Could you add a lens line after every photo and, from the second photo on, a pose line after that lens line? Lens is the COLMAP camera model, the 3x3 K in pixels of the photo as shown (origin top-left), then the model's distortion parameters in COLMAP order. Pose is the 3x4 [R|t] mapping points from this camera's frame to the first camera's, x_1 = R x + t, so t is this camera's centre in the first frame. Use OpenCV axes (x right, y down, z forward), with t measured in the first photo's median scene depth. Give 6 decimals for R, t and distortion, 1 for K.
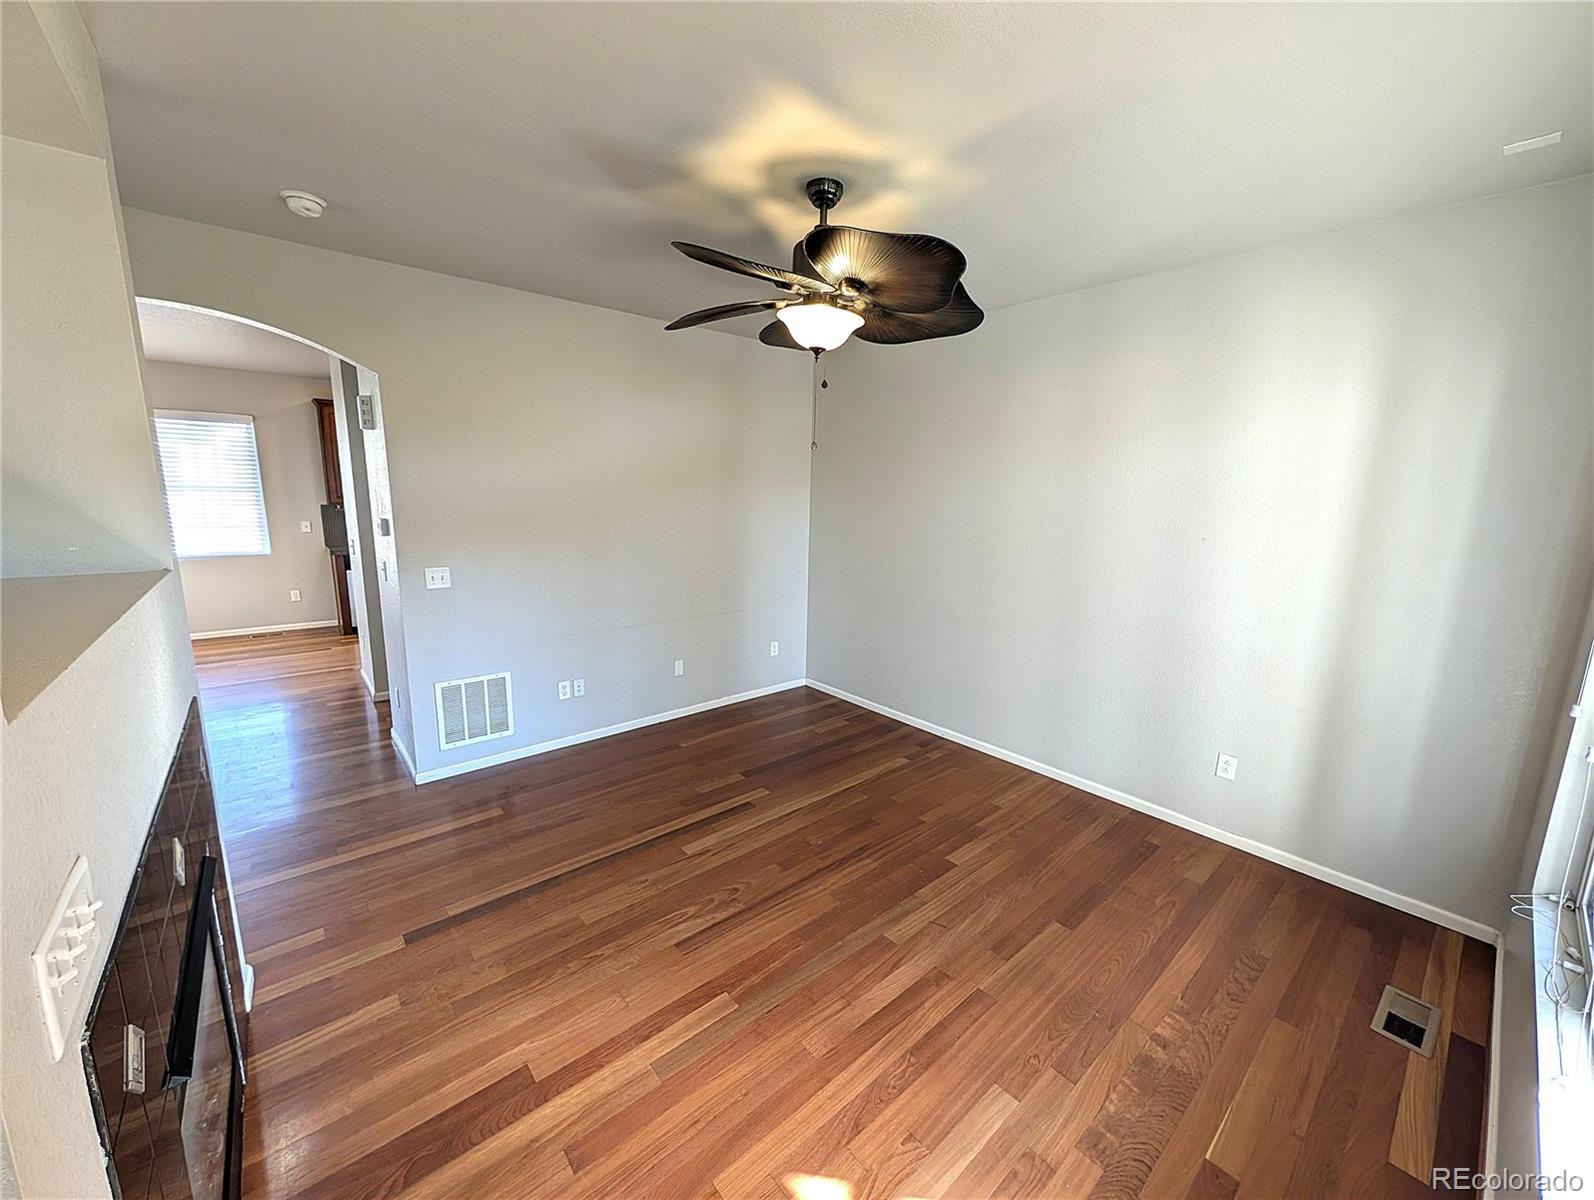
lens RADIAL K [[613.1, 0, 799.2], [0, 613.1, 601.0], [0, 0, 1]] dist [-0.000056, 0.000775]
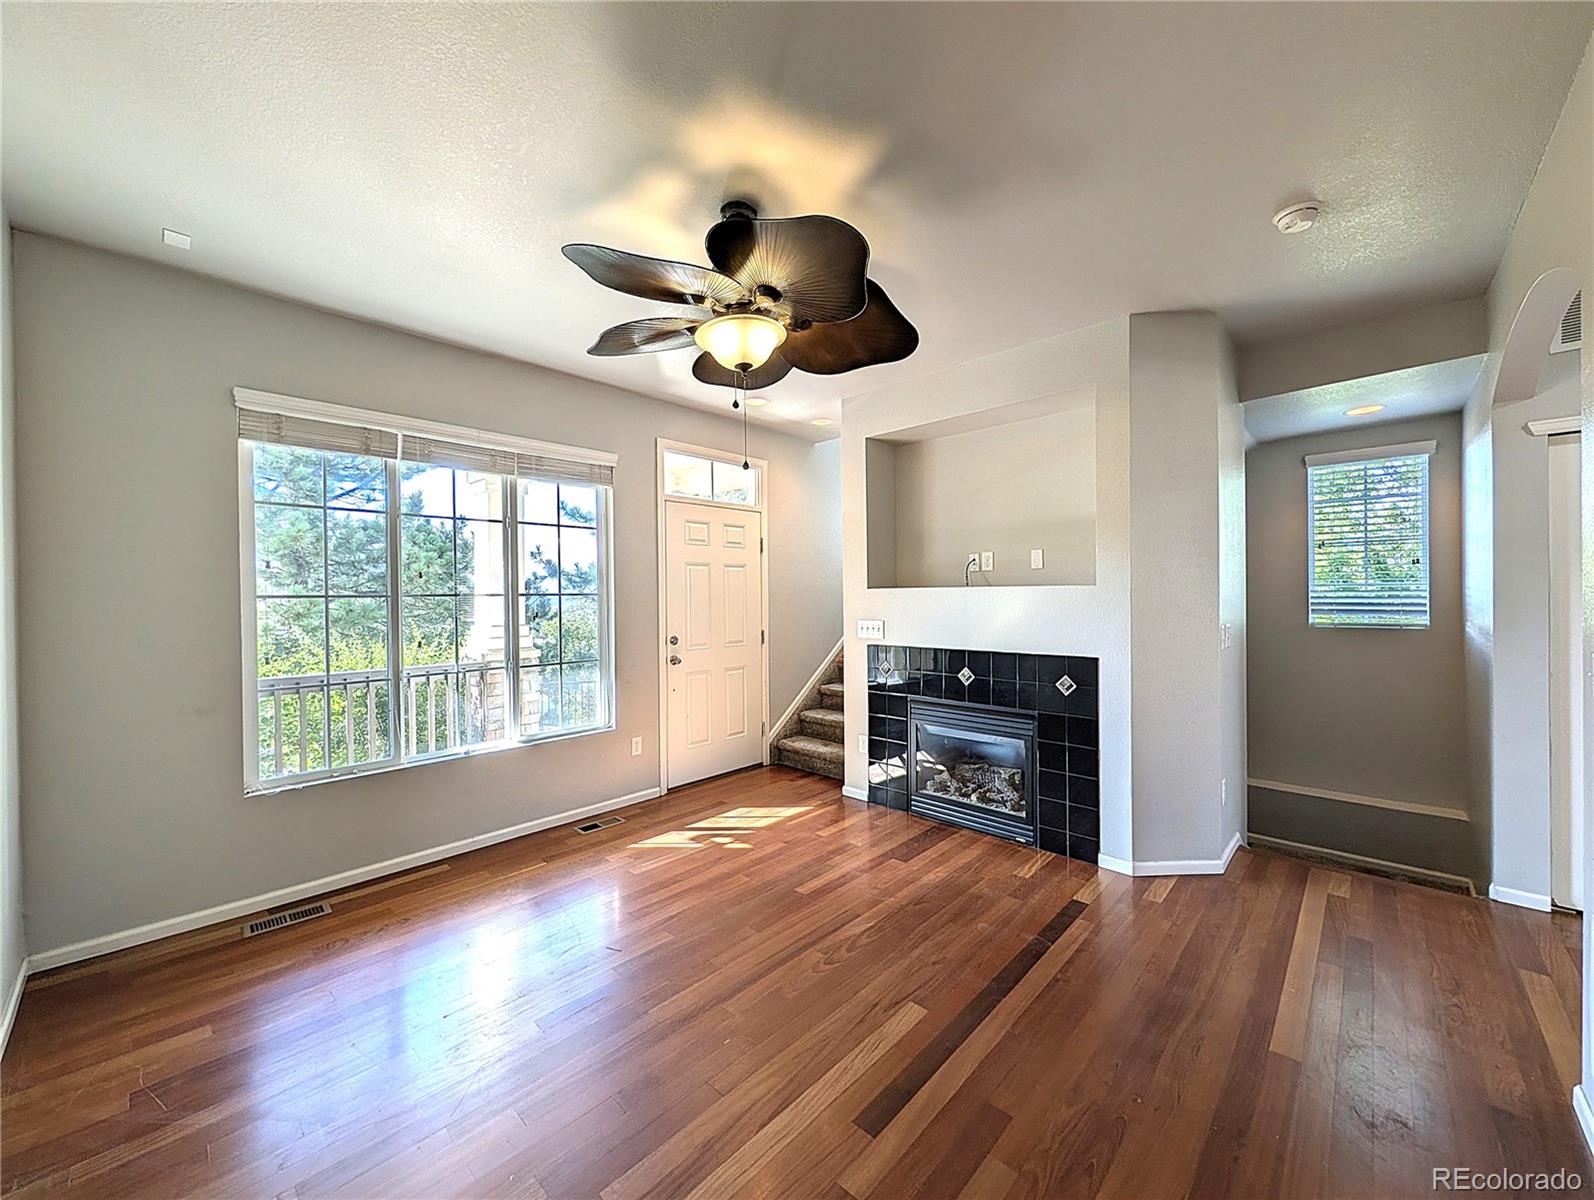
lens RADIAL K [[613.1, 0, 794.9], [0, 613.1, 599.0], [0, 0, 1]] dist [-0.000056, 0.000775]
pose [[-0.994425, -0.011296, -0.104838, 0.033029], [-0.029705, 0.983988, 0.175744, -0.155649], [0.101174, 0.177878, -0.978838, 1.386064]]
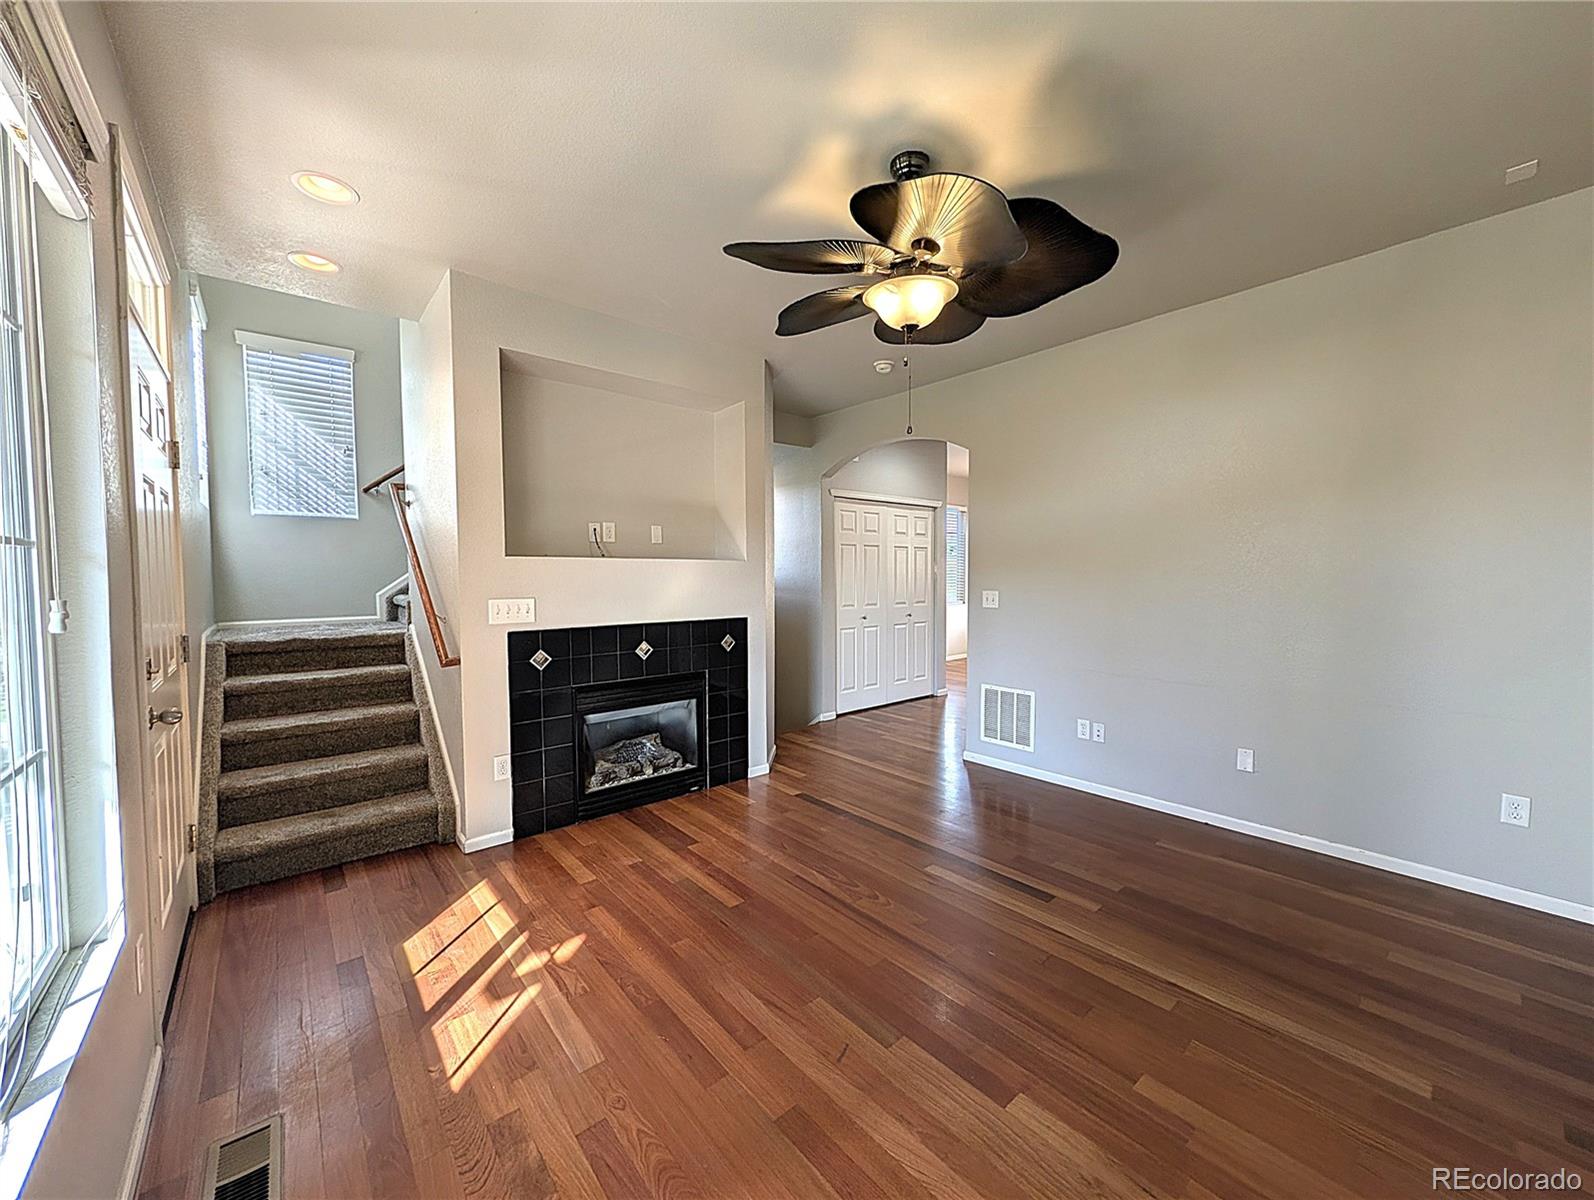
lens RADIAL K [[613.1, 0, 803.2], [0, 613.1, 599.8], [0, 0, 1]] dist [-0.000056, 0.000775]
pose [[0.005807, 0.025091, -0.999668, 0.674171], [-0.176231, 0.984064, 0.023676, 0.000995], [0.984332, 0.176035, 0.010136, 0.622951]]
